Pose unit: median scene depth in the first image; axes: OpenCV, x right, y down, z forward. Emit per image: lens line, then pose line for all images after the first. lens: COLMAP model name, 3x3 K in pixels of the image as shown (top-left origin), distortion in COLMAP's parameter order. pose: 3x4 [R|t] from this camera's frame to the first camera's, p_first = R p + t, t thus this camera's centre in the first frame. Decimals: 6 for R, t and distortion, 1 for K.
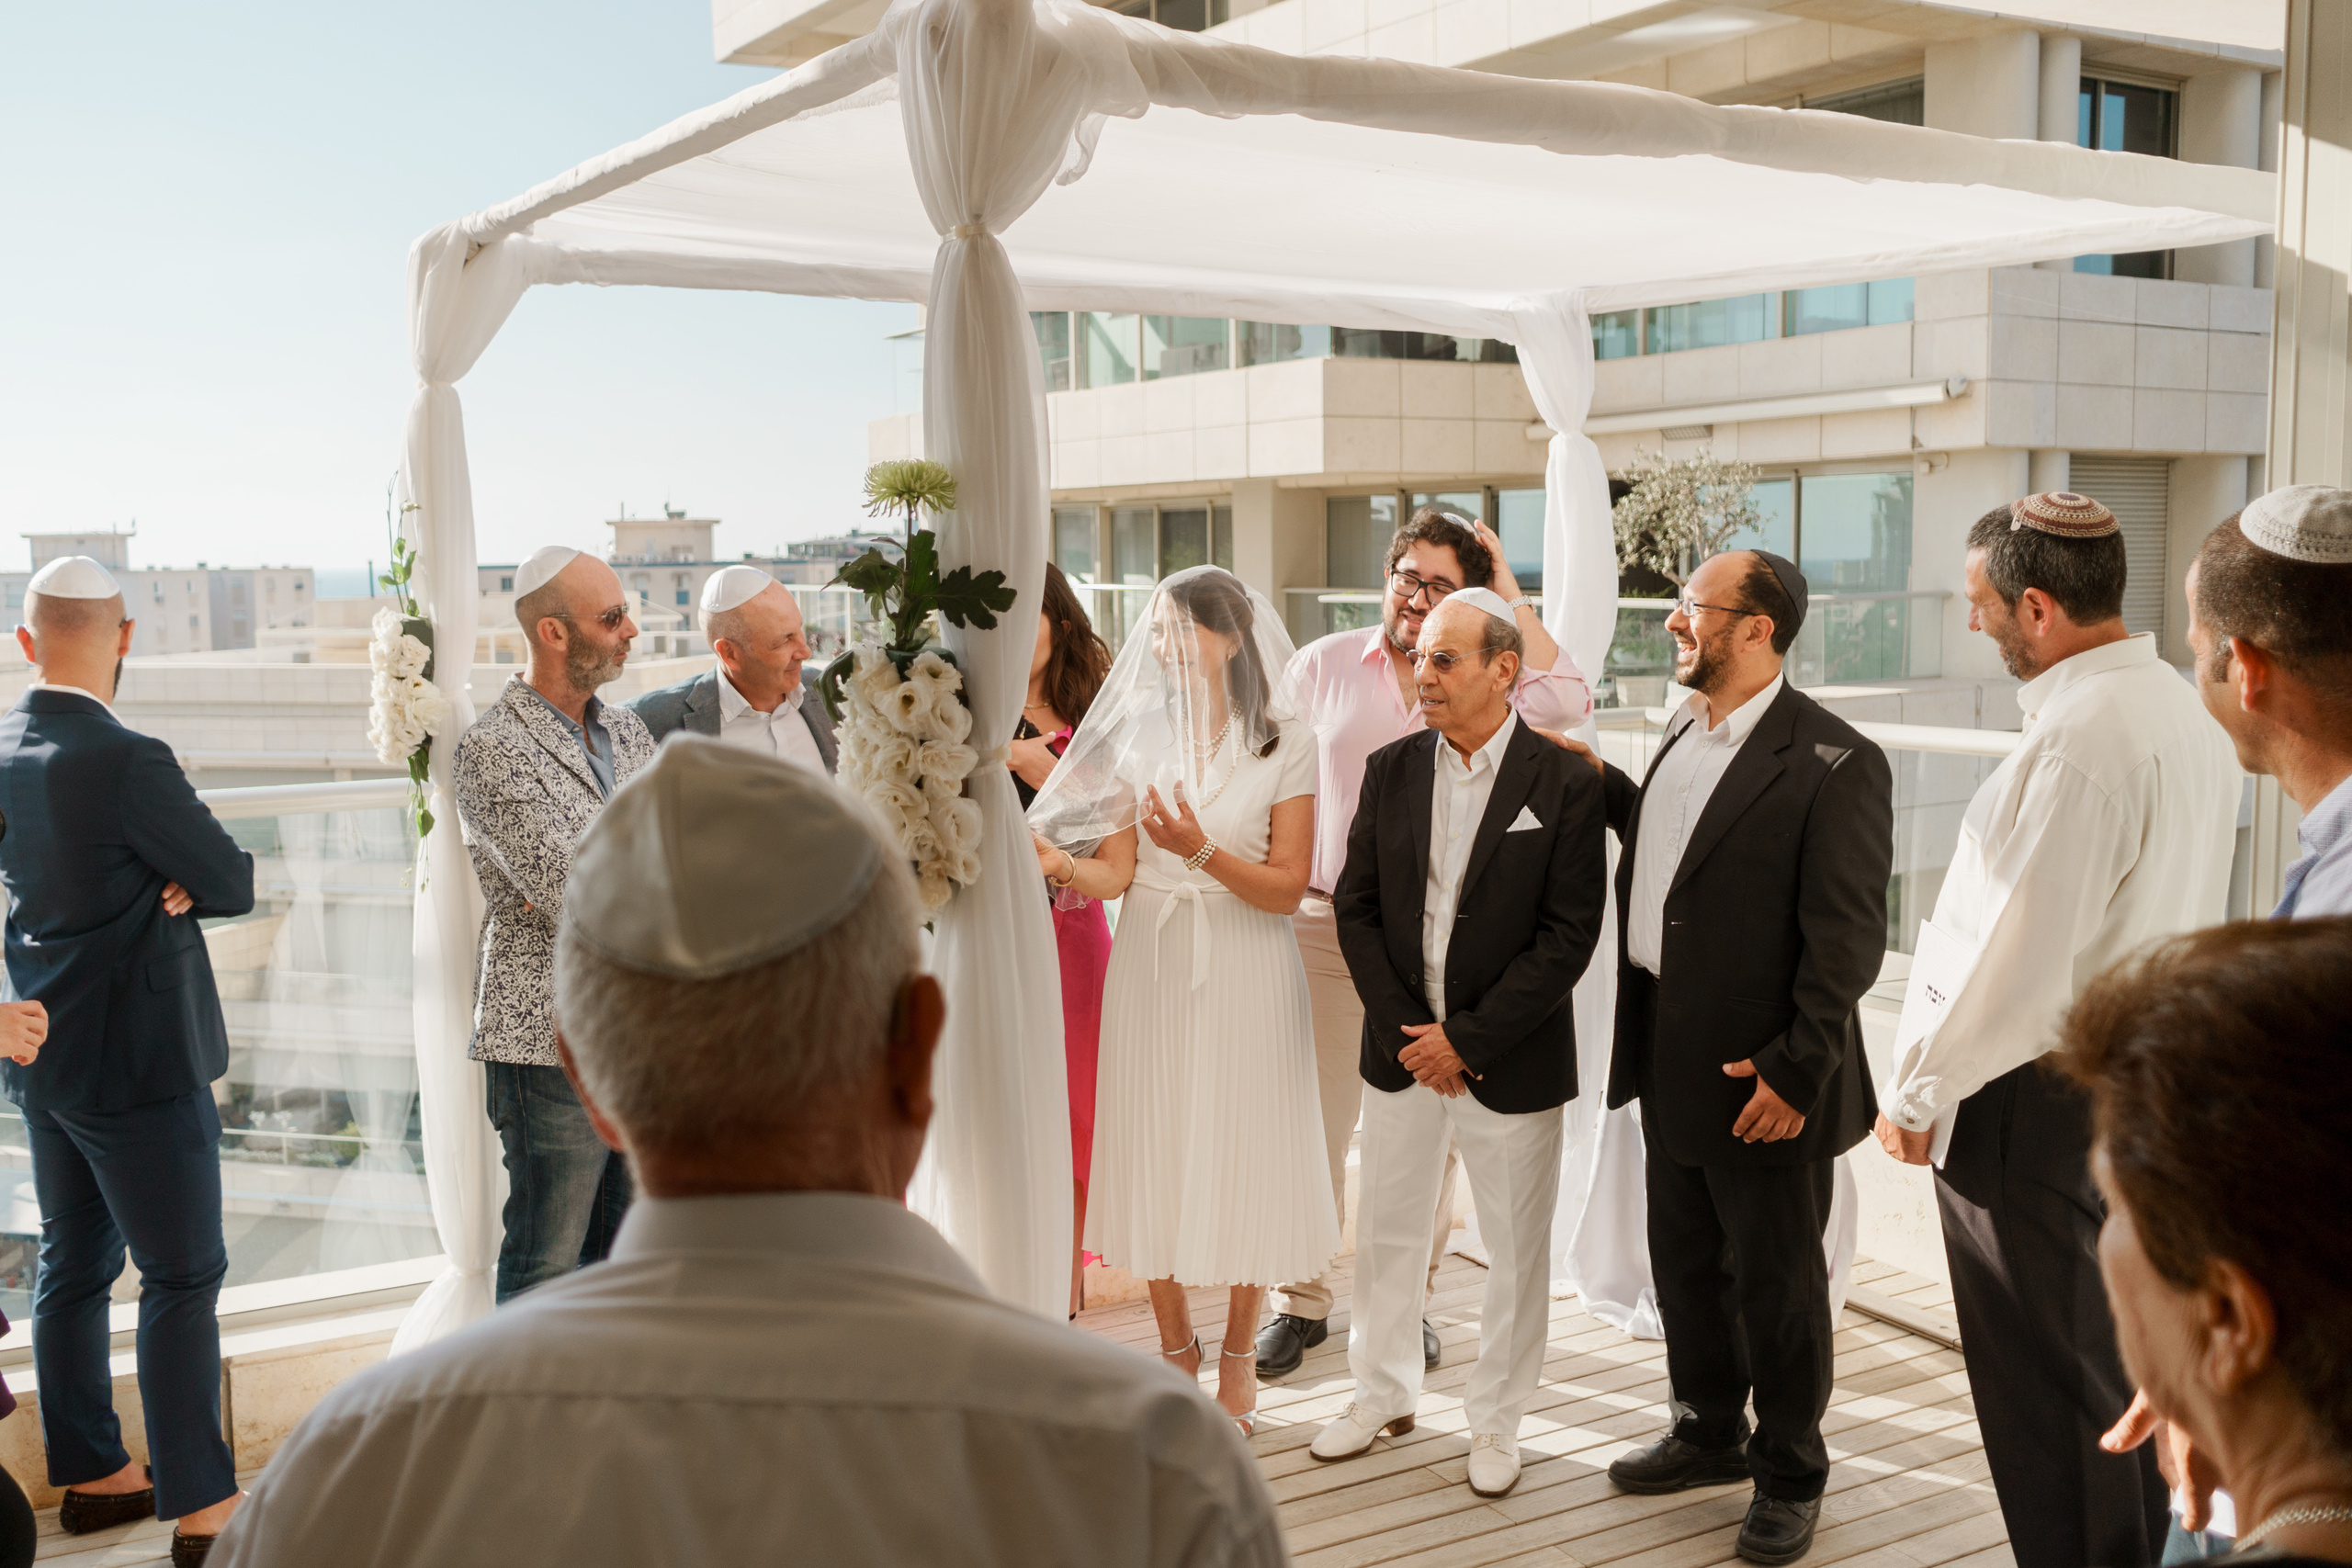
lens RADIAL K [[2163.3, 0, 1090.6], [0, 2163.3, 787.6], [0, 0, 1]] dist [-0.019335, 0.006647]
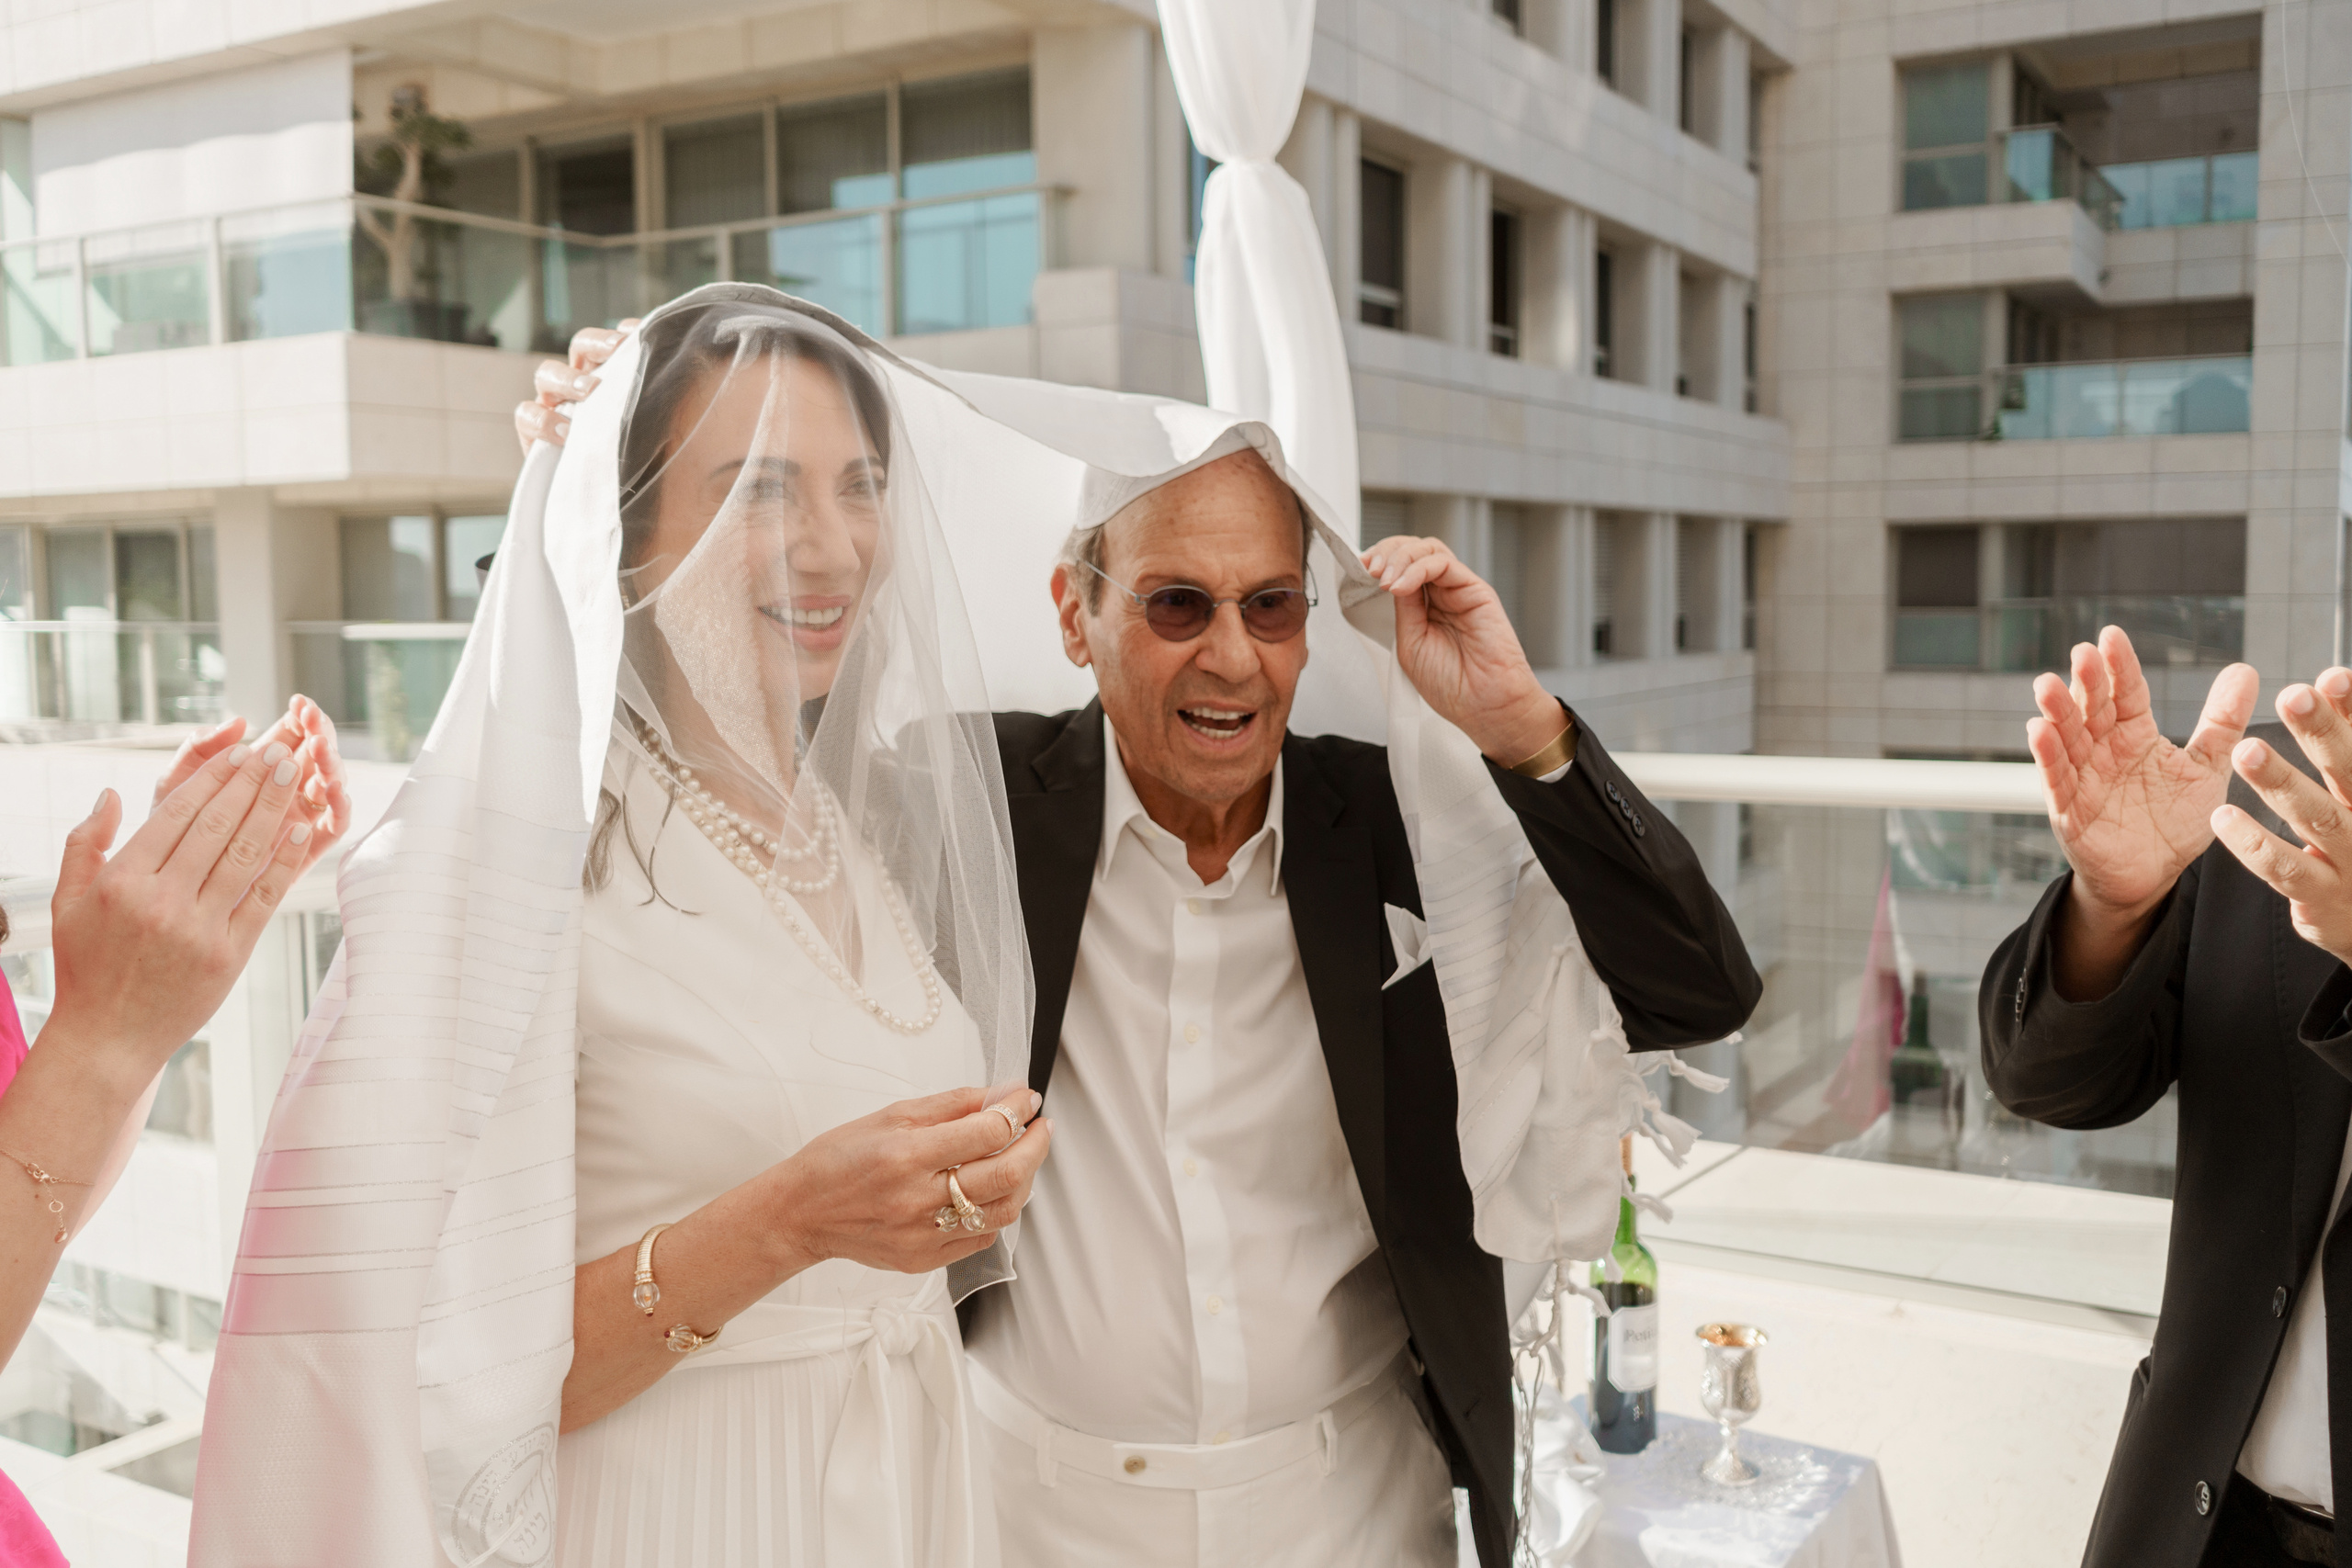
lens RADIAL K [[2115.9, 0, 1223.3], [0, 2115.9, 776.6], [0, 0, 1]] dist [-0.011960, 0.005305]
pose [[0.866466, -0.038118, 0.497778, -0.006970], [0.051599, 0.998579, -0.013350, -0.006402], [-0.496562, 0.037252, 0.867201, 0.176840]]
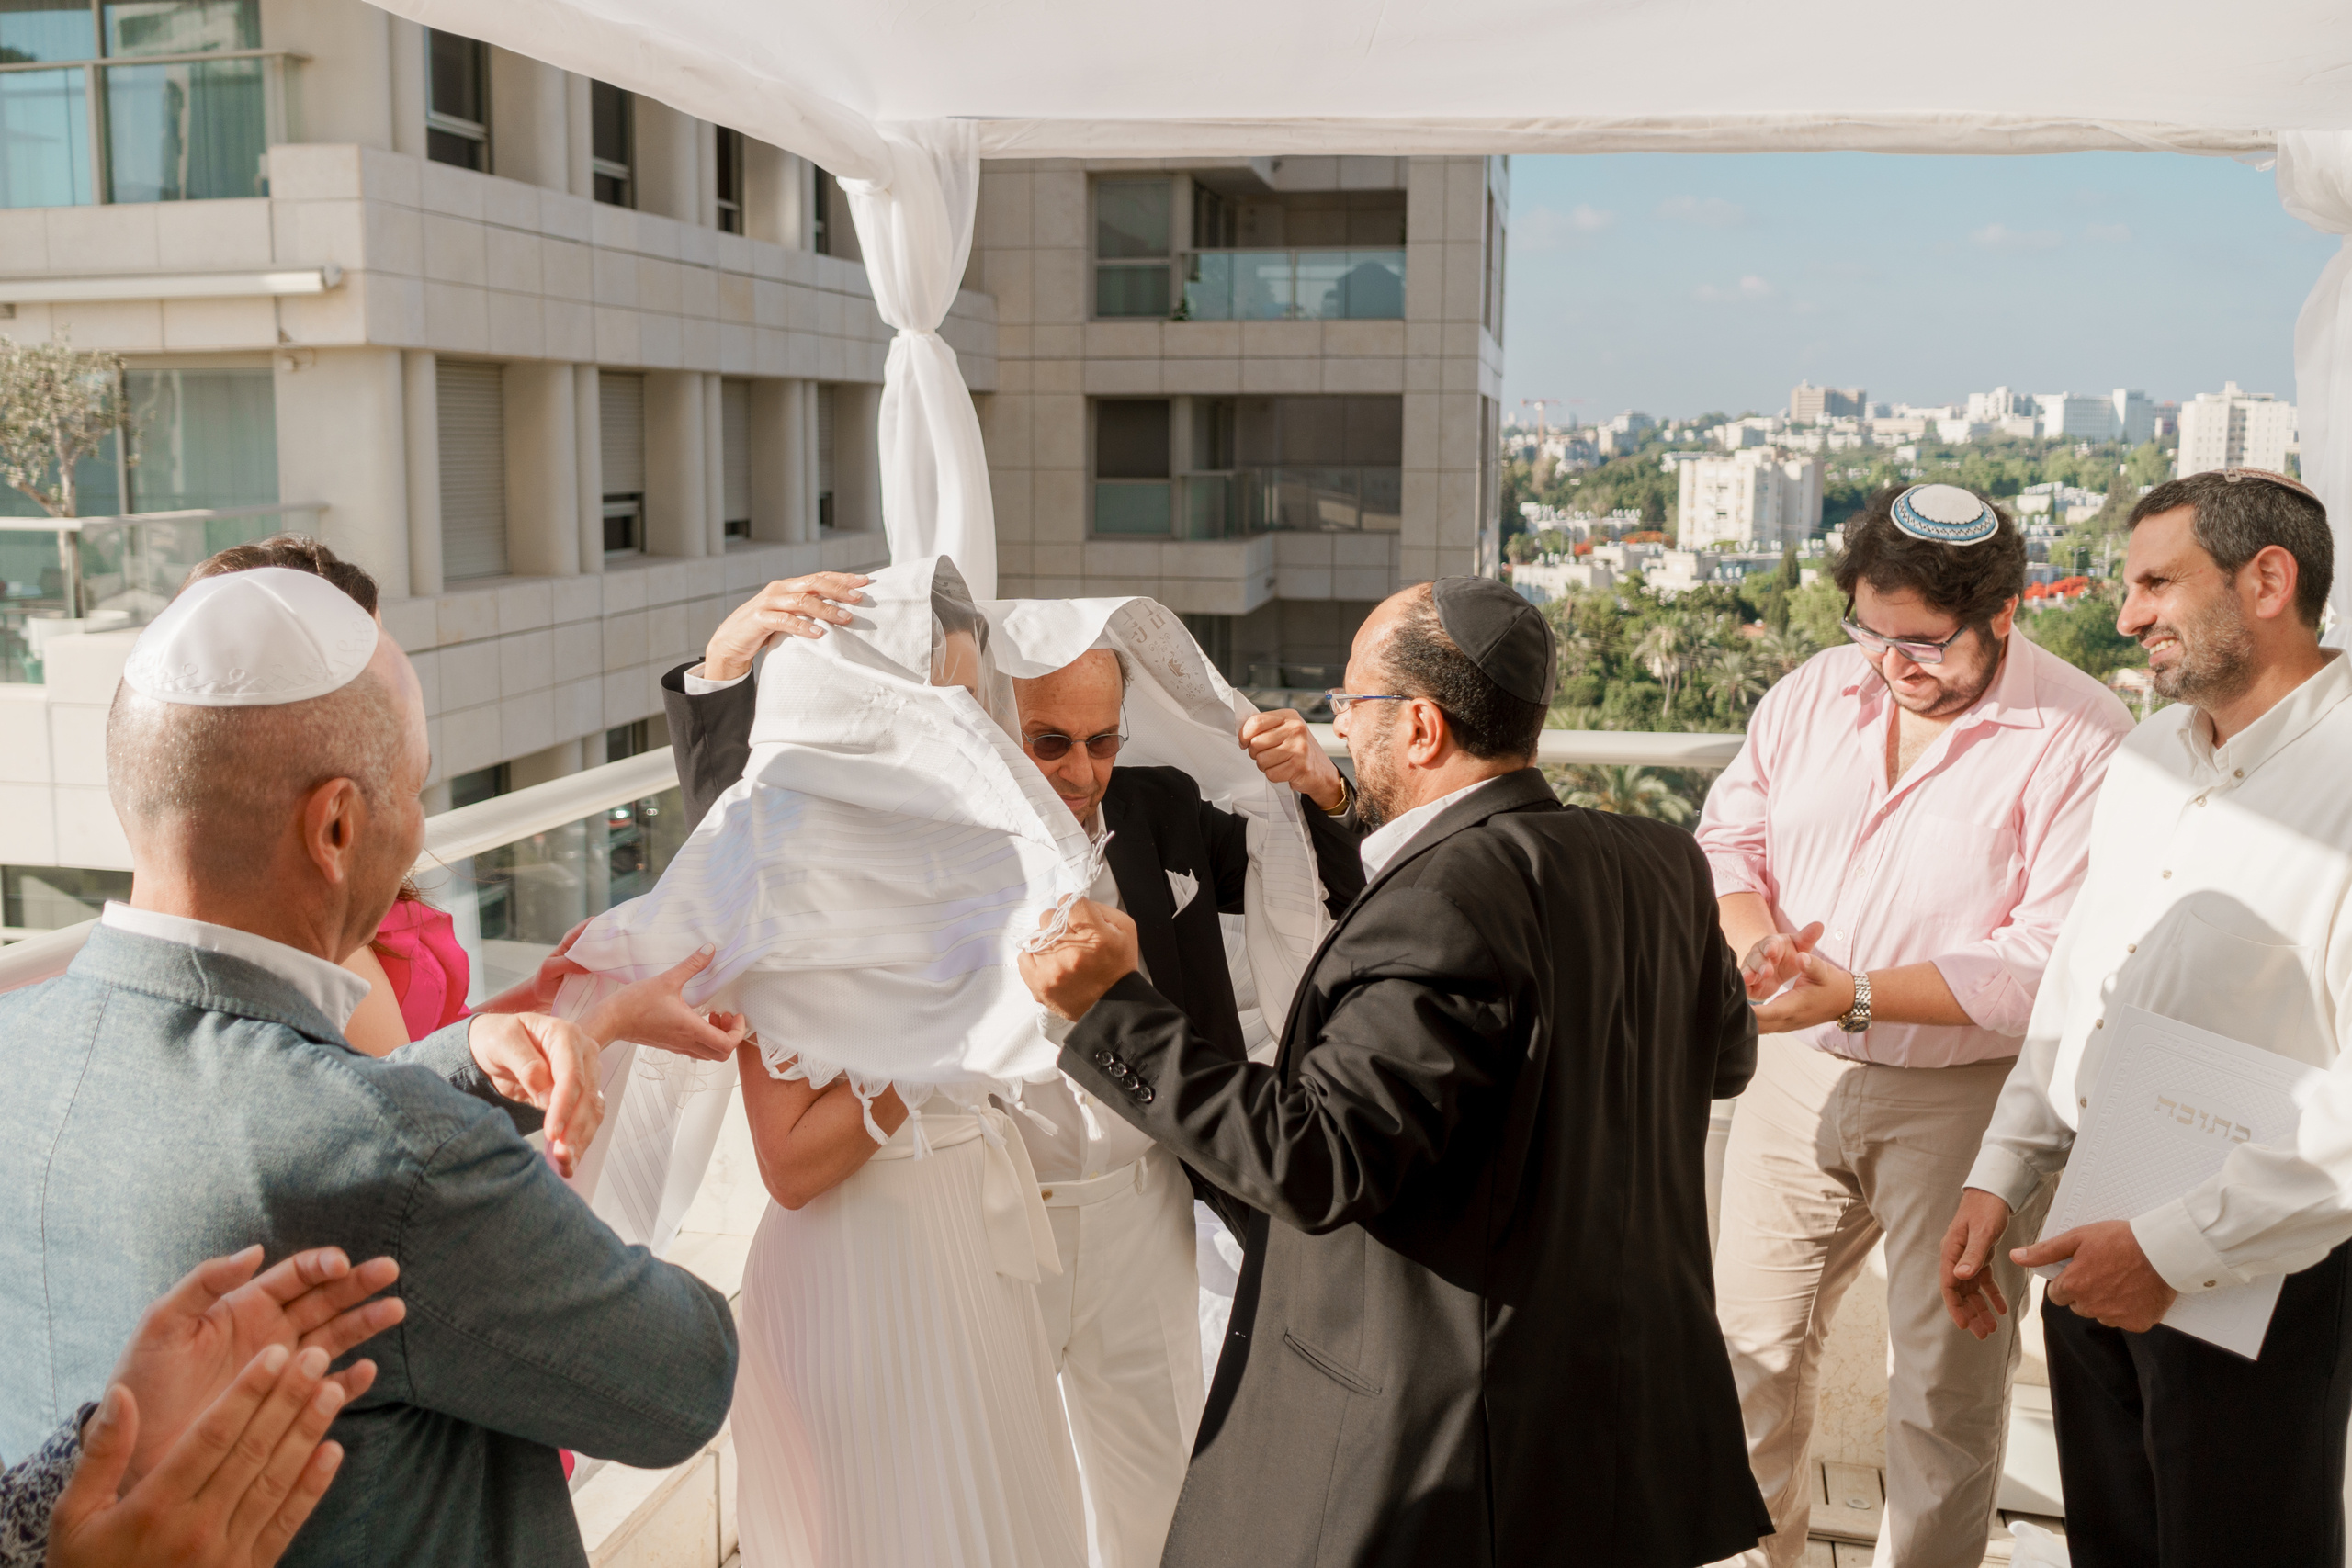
lens RADIAL K [[2206.7, 0, 1051.6], [0, 2206.7, 736.1], [0, 0, 1]] dist [-0.018813, 0.012665]
pose [[0.677837, -0.087661, 0.729968, -0.079307], [0.071223, 0.996026, 0.053475, -0.021121], [-0.731754, 0.015743, 0.681387, 0.147069]]
